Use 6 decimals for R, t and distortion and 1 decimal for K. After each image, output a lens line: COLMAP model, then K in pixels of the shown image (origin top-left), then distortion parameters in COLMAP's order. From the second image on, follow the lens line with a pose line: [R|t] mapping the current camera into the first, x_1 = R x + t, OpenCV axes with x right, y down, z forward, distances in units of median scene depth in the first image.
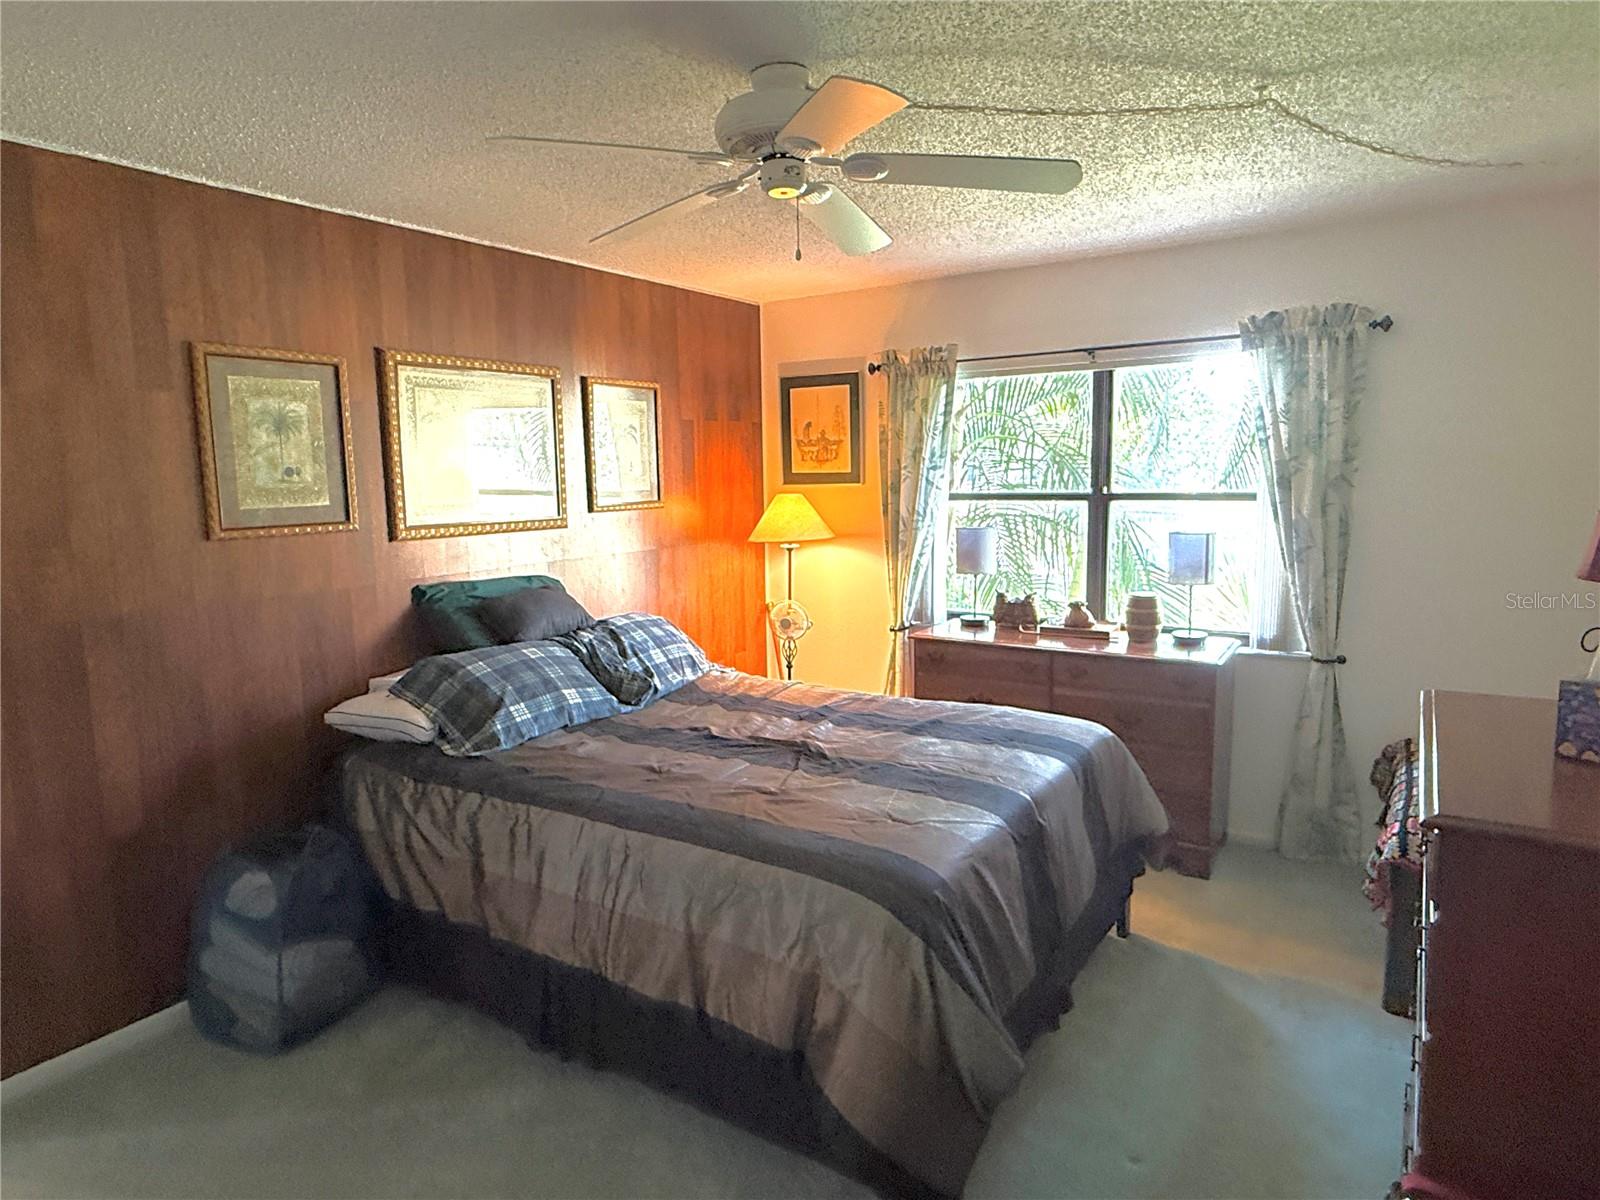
lens RADIAL K [[950.3, 0, 798.0], [0, 950.3, 602.3], [0, 0, 1]] dist [0.001816, 0.001251]
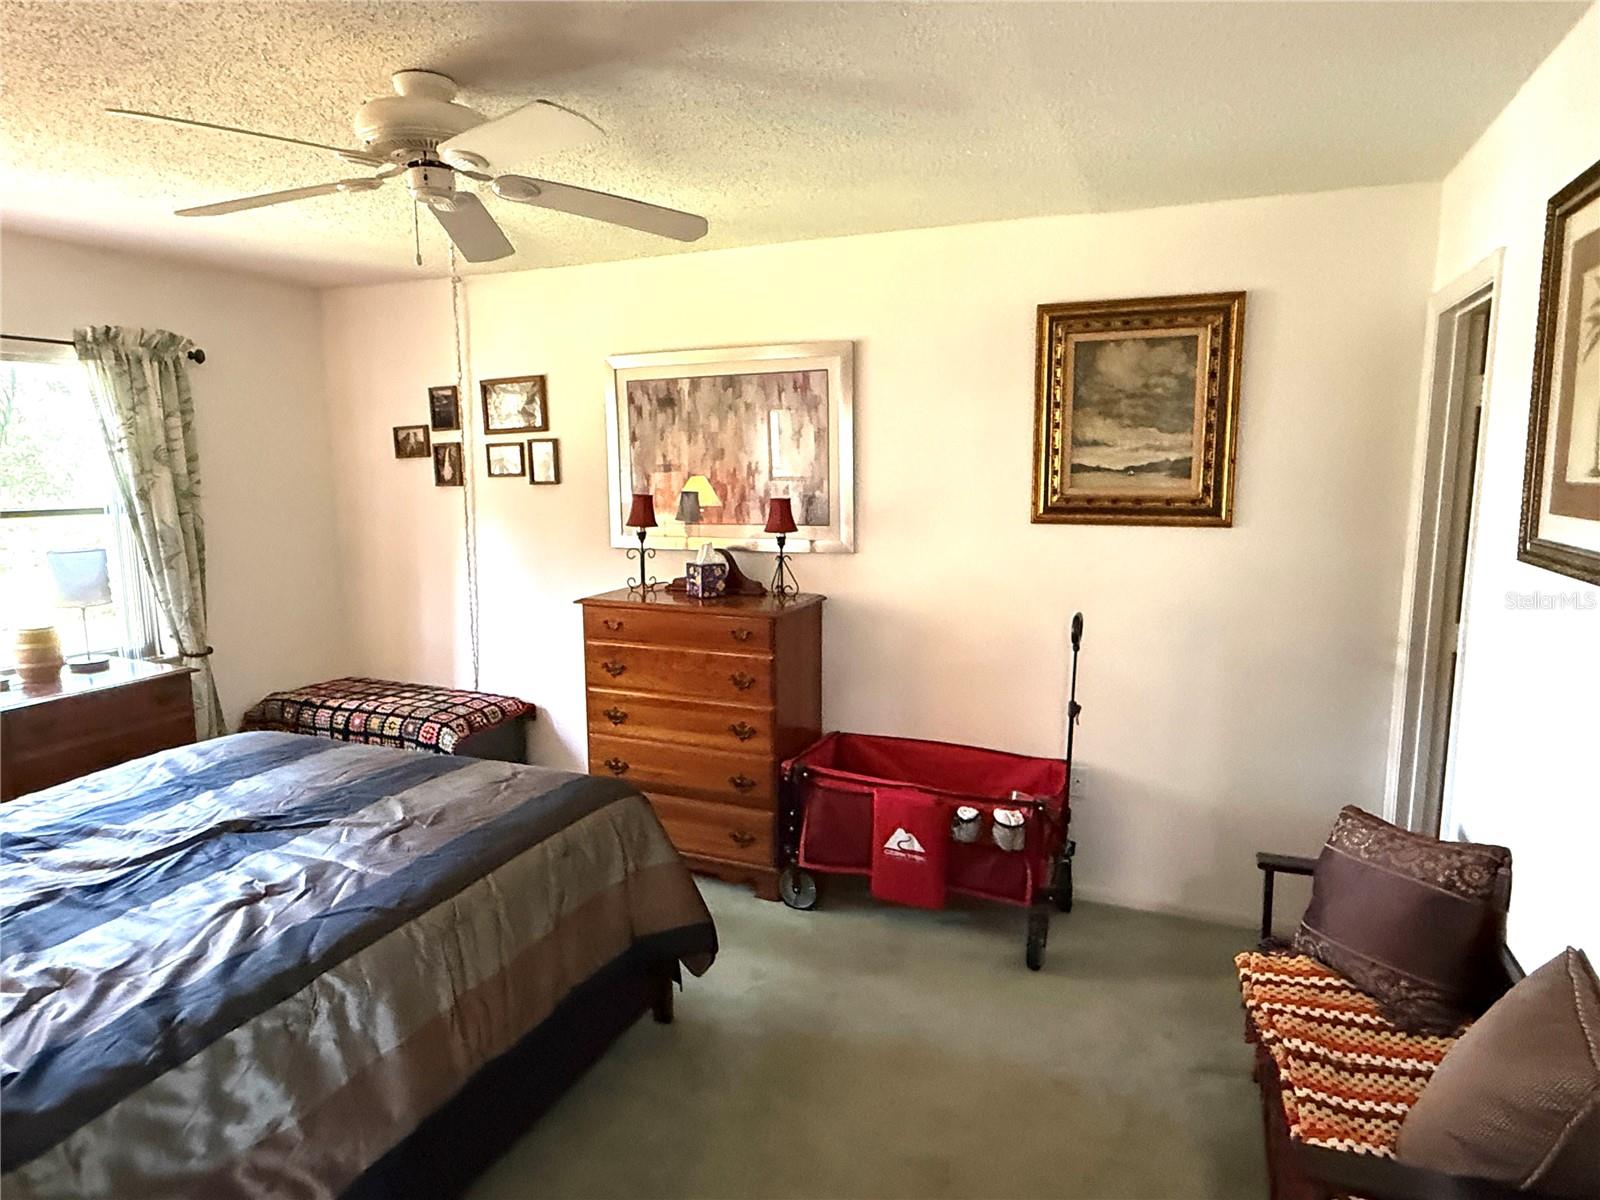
lens RADIAL K [[950.3, 0, 799.6], [0, 950.3, 600.1], [0, 0, 1]] dist [0.001816, 0.001251]
pose [[-0.185029, -0.121494, 0.975194, -0.566540], [0.148355, 0.977503, 0.149930, -0.055032], [-0.971471, 0.172416, -0.162842, 0.433939]]
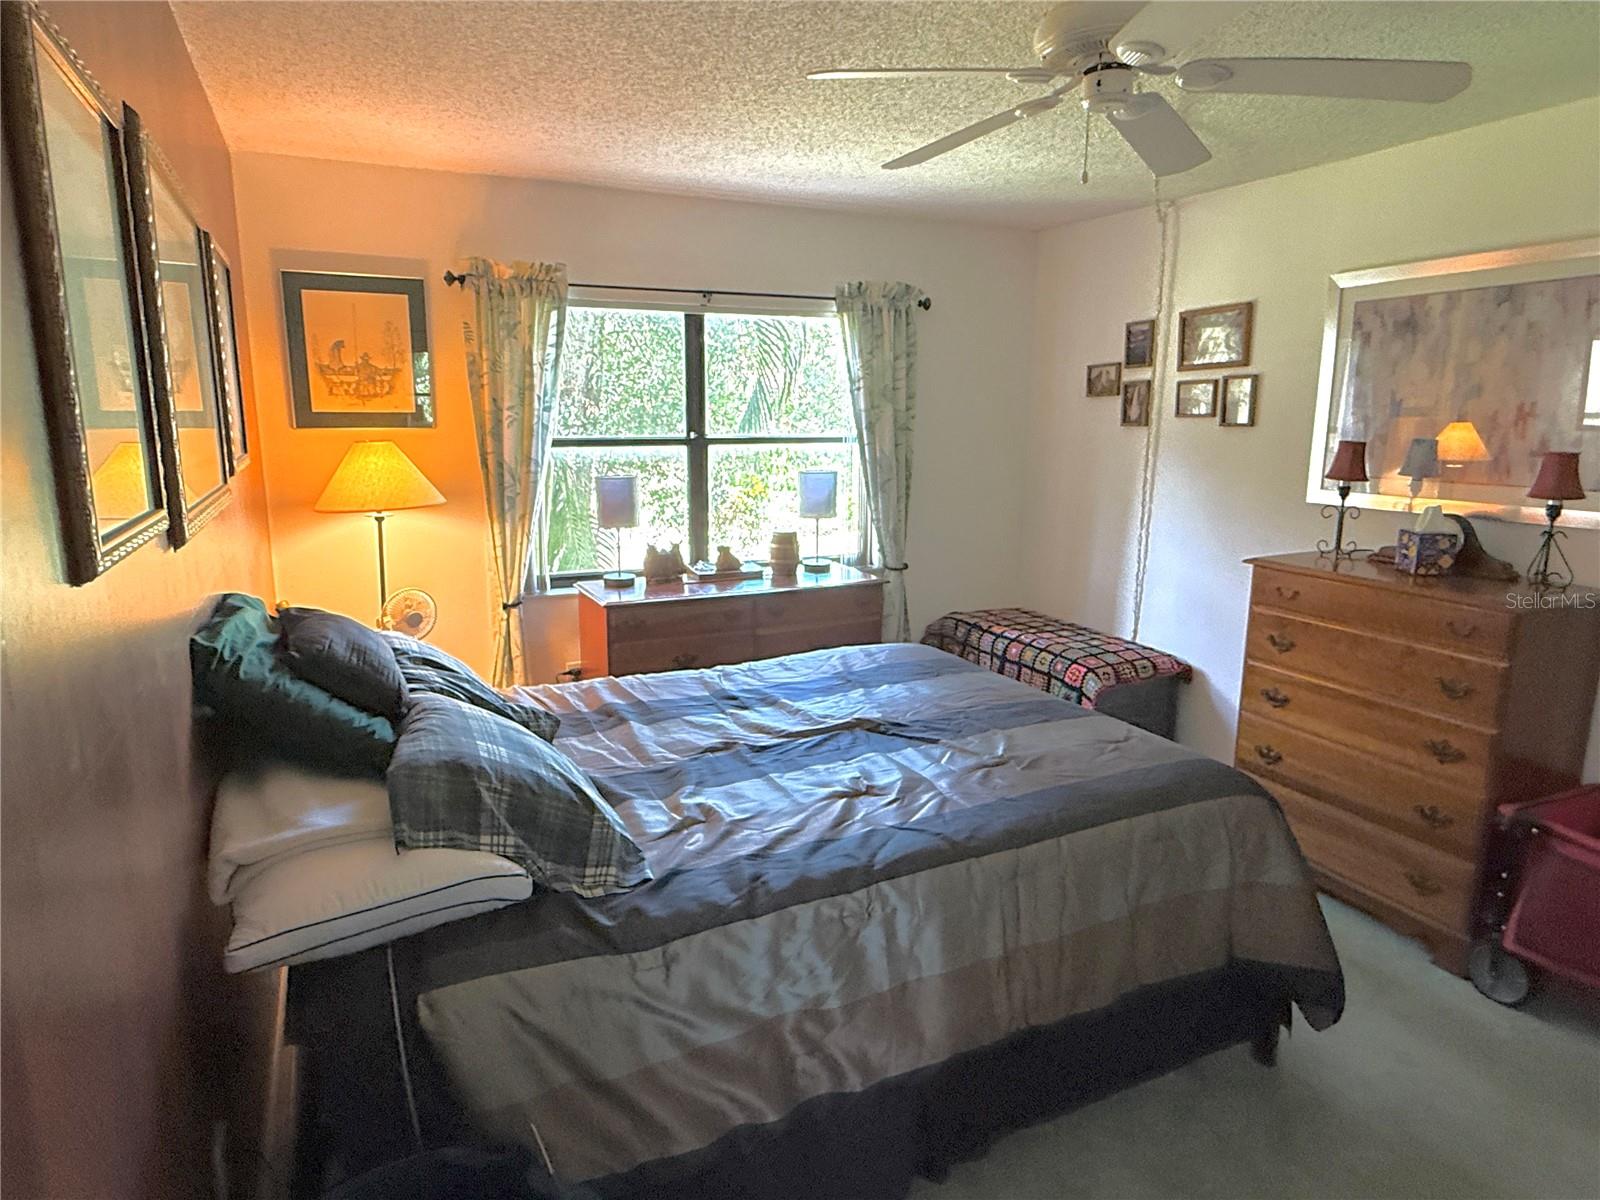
lens RADIAL K [[950.3, 0, 796.5], [0, 950.3, 595.6], [0, 0, 1]] dist [0.001816, 0.001251]
pose [[0.516109, -0.146827, 0.843845, -0.516880], [0.107312, 0.988519, 0.106366, -0.046116], [-0.849774, 0.035658, 0.525940, 0.396870]]
